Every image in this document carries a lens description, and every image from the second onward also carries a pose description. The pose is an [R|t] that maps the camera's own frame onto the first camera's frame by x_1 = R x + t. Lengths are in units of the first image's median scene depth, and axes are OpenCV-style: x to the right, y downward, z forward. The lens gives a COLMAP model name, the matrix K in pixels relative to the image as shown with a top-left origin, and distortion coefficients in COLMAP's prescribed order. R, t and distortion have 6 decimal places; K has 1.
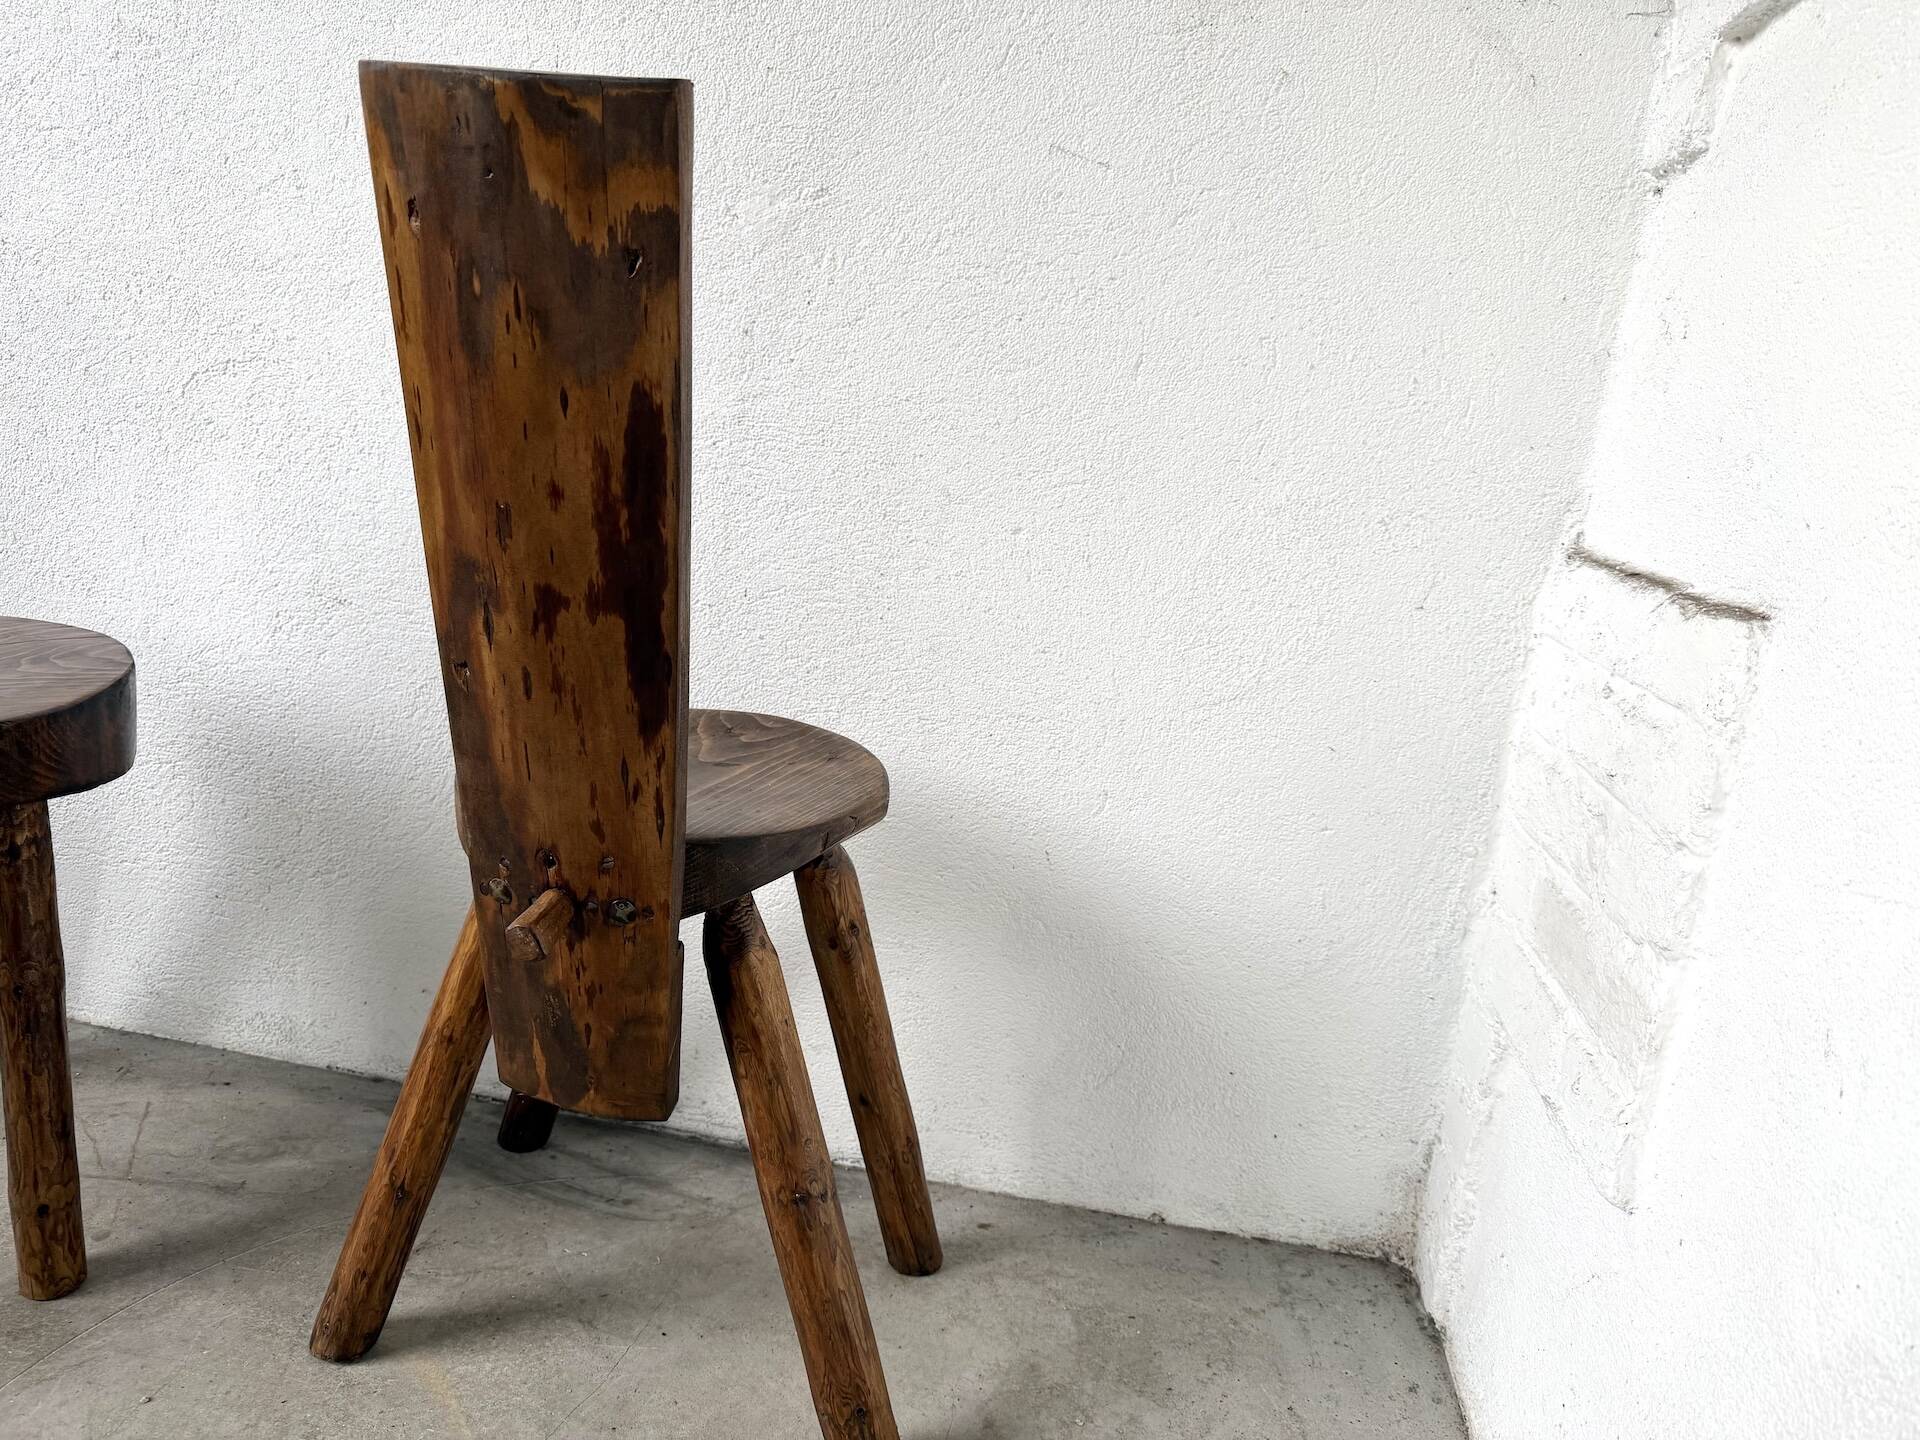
lens RADIAL K [[1366.4, 0, 948.8], [0, 1366.4, 708.2], [0, 0, 1]] dist [0.016147, -0.023770]
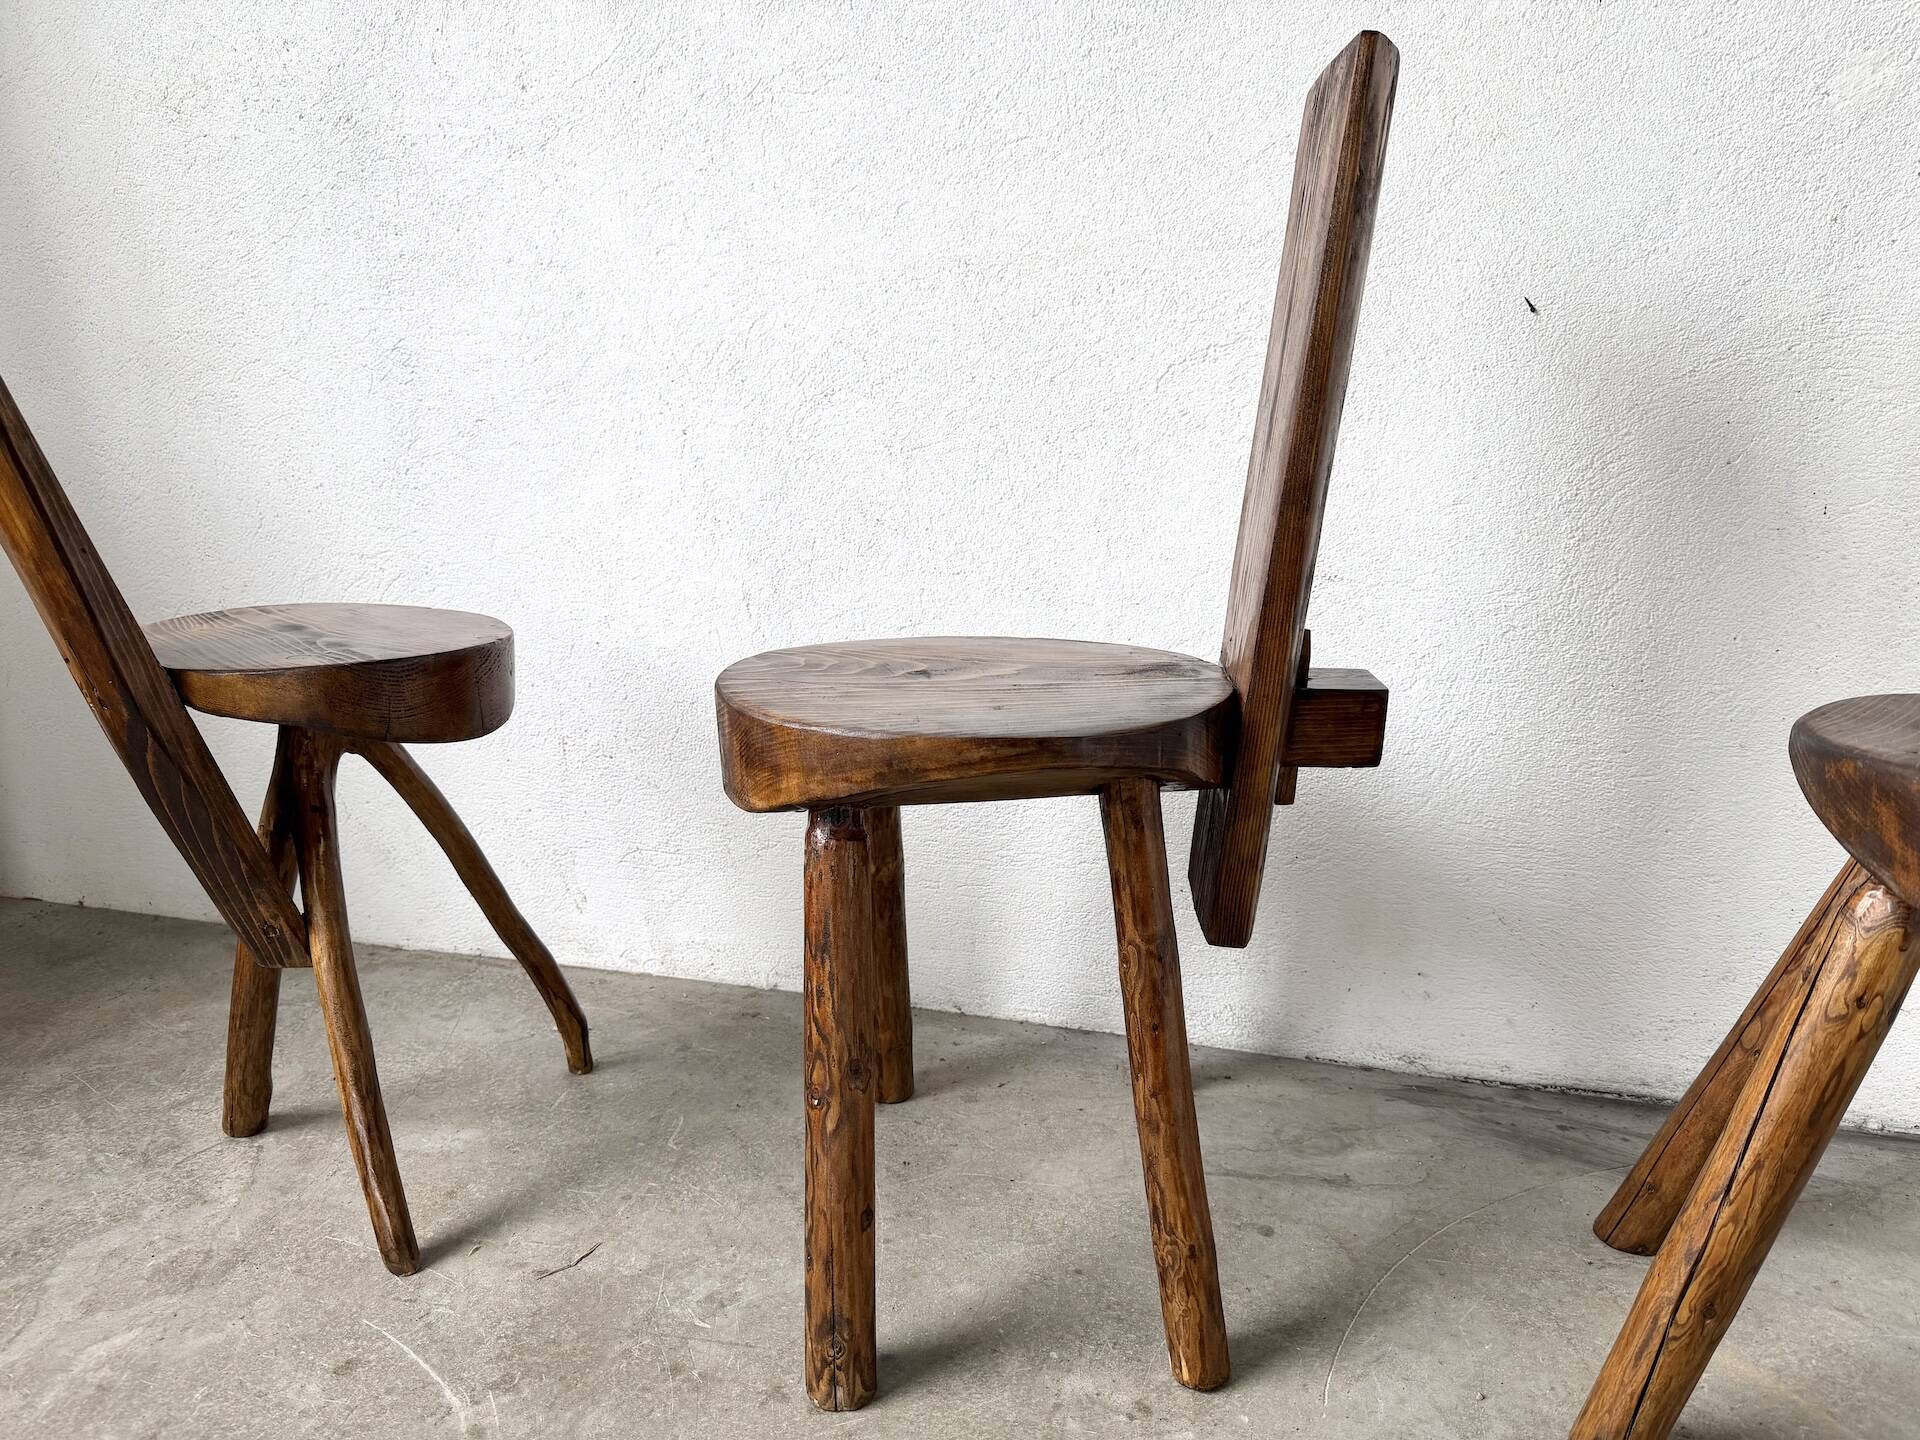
lens RADIAL K [[1366.2, 0, 952.6], [0, 1366.2, 722.3], [0, 0, 1]] dist [0.000634, -0.006367]
pose [[0.976666, -0.095413, -0.192405, -0.590765], [0.096645, 0.995314, -0.002994, 0.001411], [0.191790, -0.015671, 0.981311, -0.002931]]
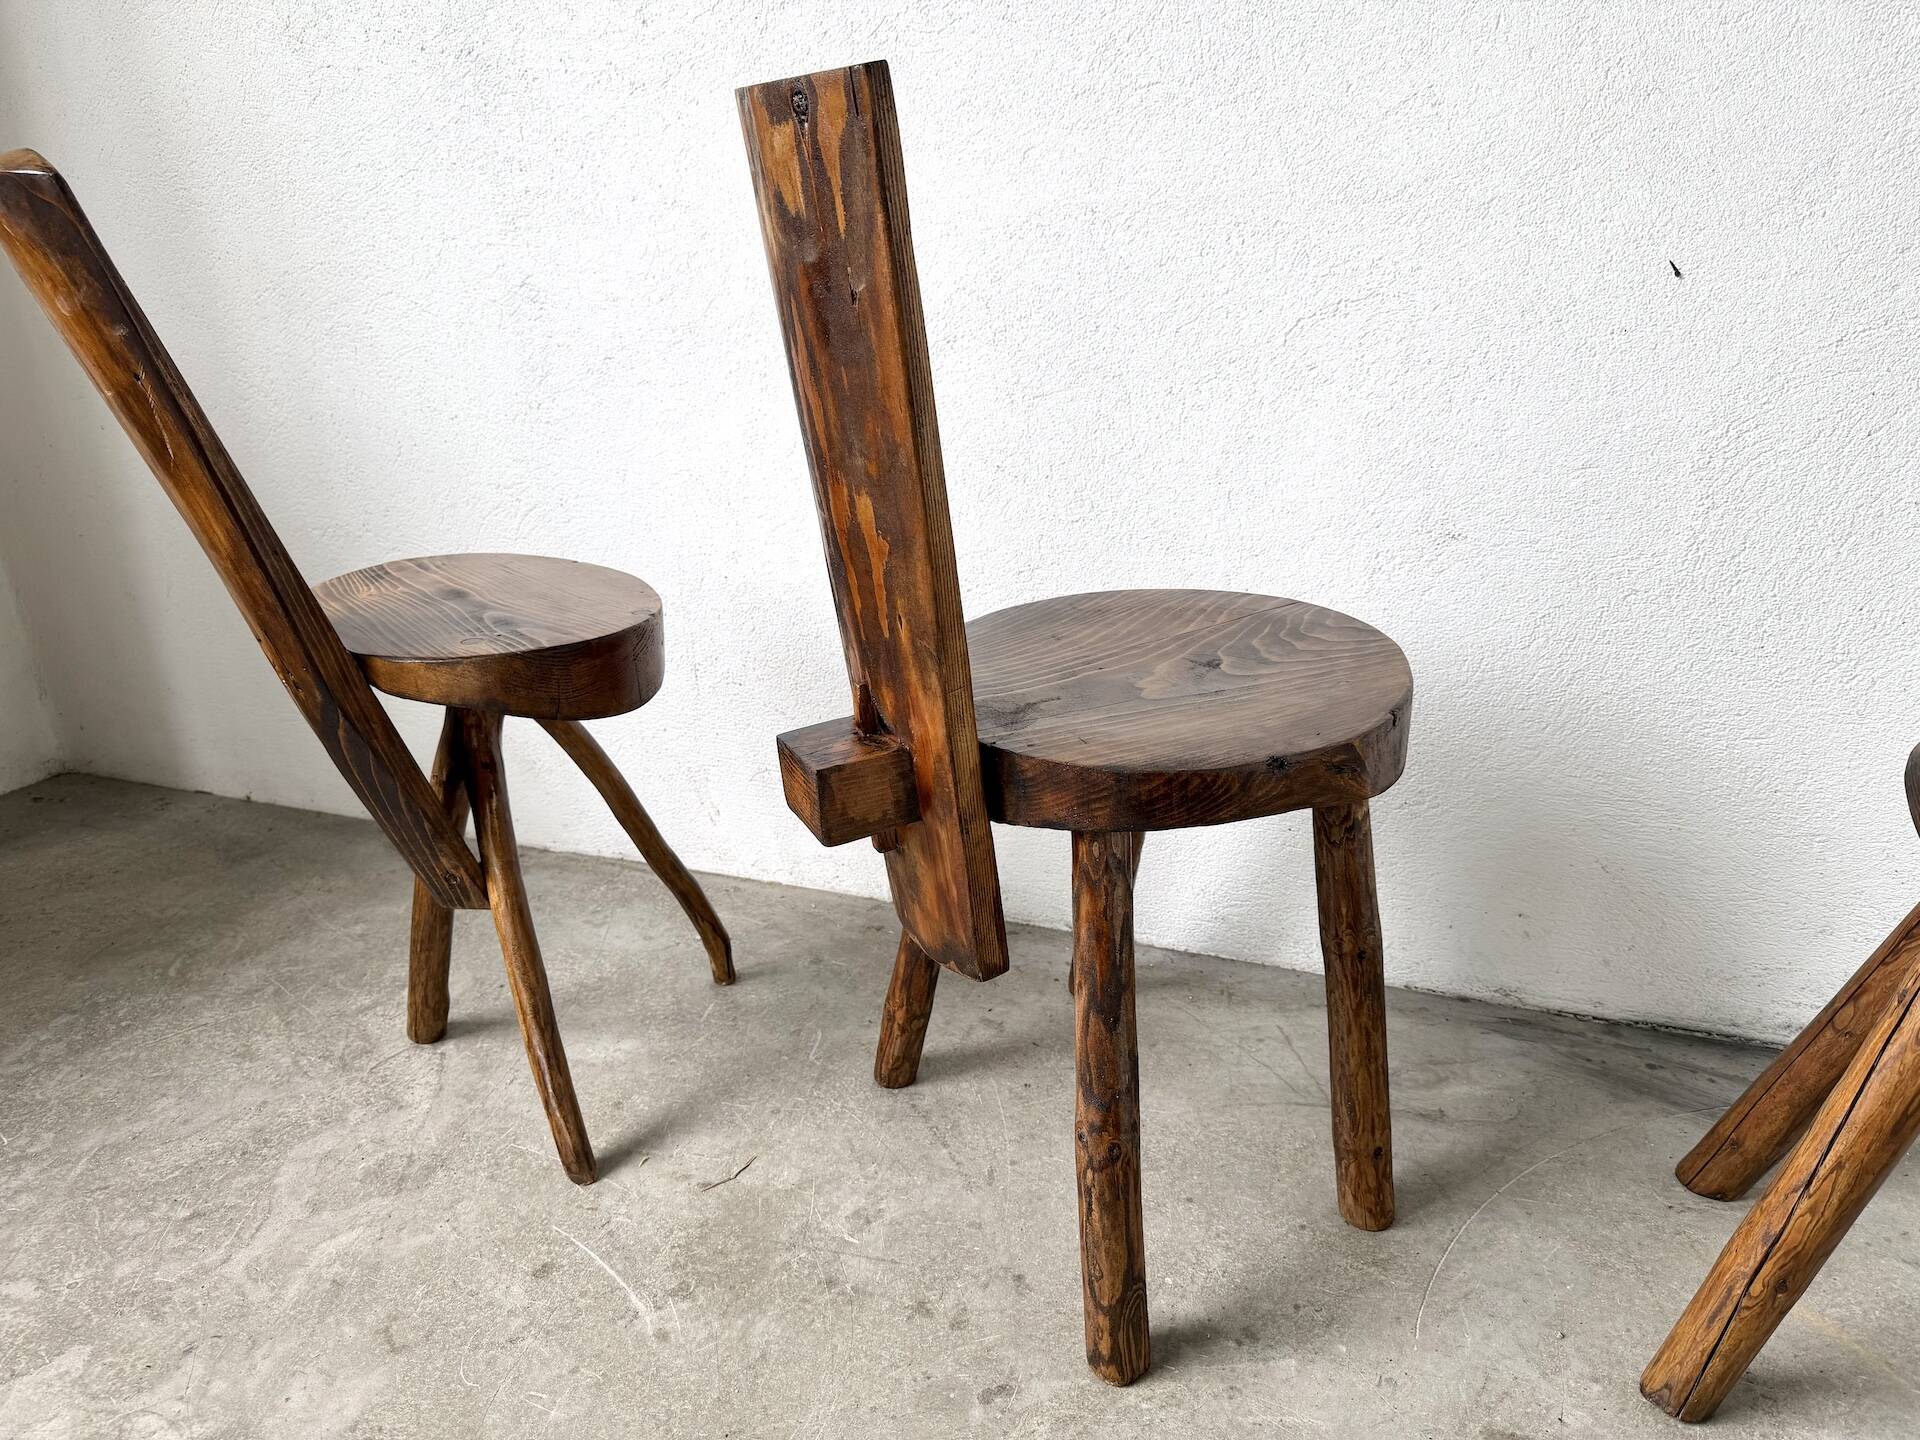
lens RADIAL K [[1364.4, 0, 958.2], [0, 1364.4, 724.0], [0, 0, 1]] dist [0.010789, -0.019093]
pose [[0.964020, -0.060613, -0.258826, -0.602496], [0.095027, 0.987898, 0.122587, -0.110072], [0.248264, -0.142772, 0.958113, -0.047606]]
